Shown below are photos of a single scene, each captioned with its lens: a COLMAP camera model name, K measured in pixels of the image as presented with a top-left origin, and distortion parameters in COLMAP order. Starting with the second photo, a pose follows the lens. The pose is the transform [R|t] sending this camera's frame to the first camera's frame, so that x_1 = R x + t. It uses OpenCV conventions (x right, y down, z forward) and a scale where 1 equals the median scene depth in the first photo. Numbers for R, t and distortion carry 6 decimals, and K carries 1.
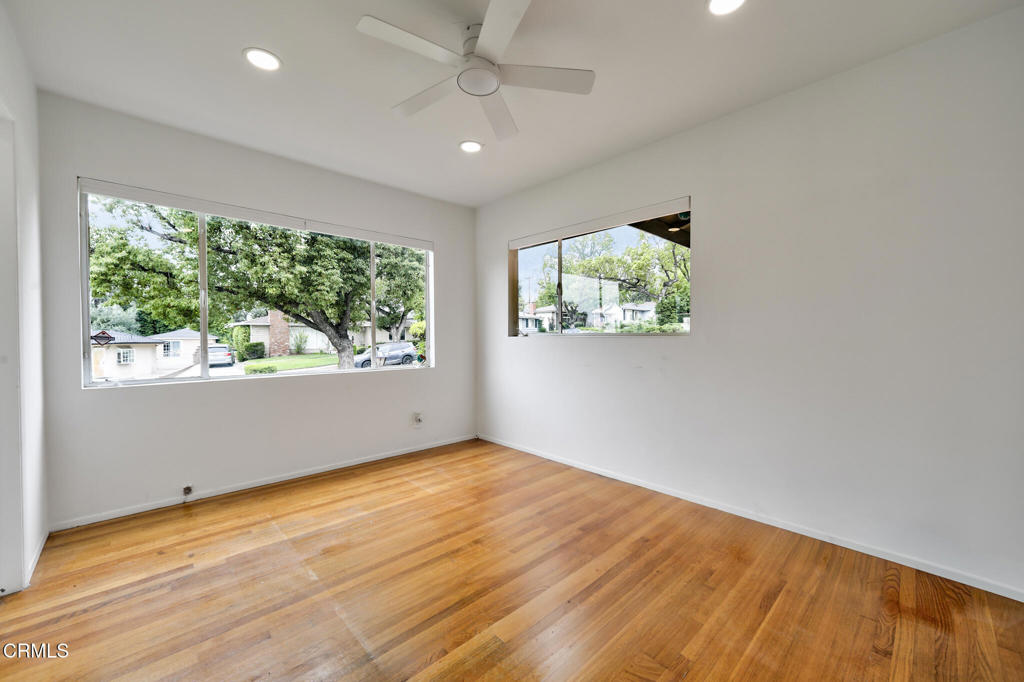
lens RADIAL K [[401.1, 0, 512.7], [0, 401.1, 341.5], [0, 0, 1]] dist [-0.000902, 0.000266]
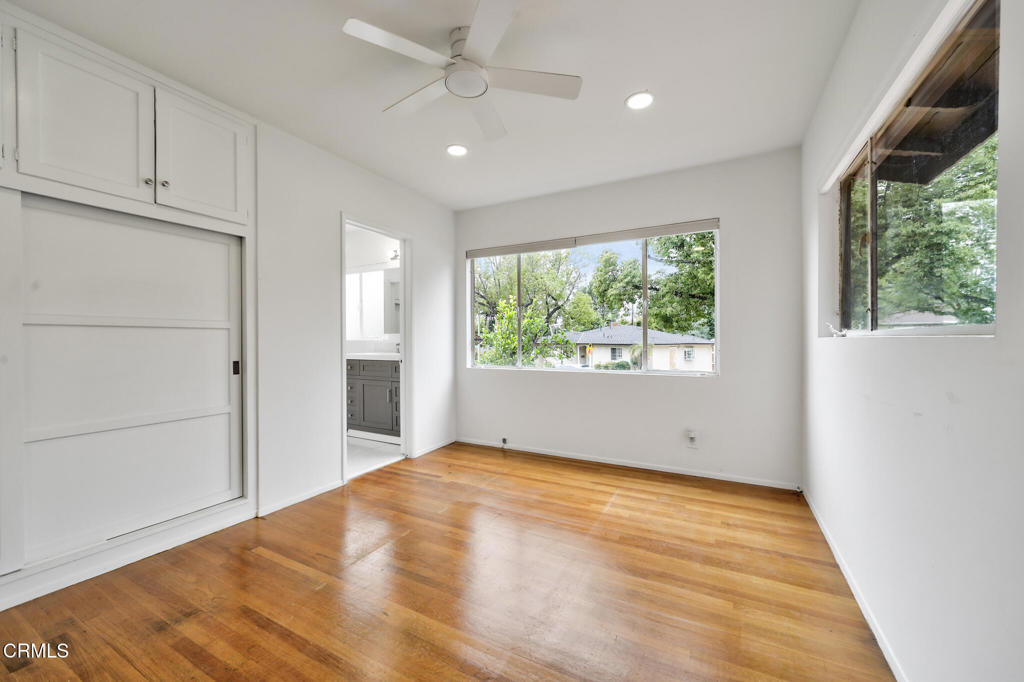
lens RADIAL K [[401.1, 0, 512.7], [0, 401.1, 341.5], [0, 0, 1]] dist [-0.000902, 0.000266]
pose [[0.315844, 0.005837, -0.948793, 0.539097], [-0.010871, 0.999938, 0.002533, -0.003438], [0.948749, 0.009514, 0.315888, 0.478207]]
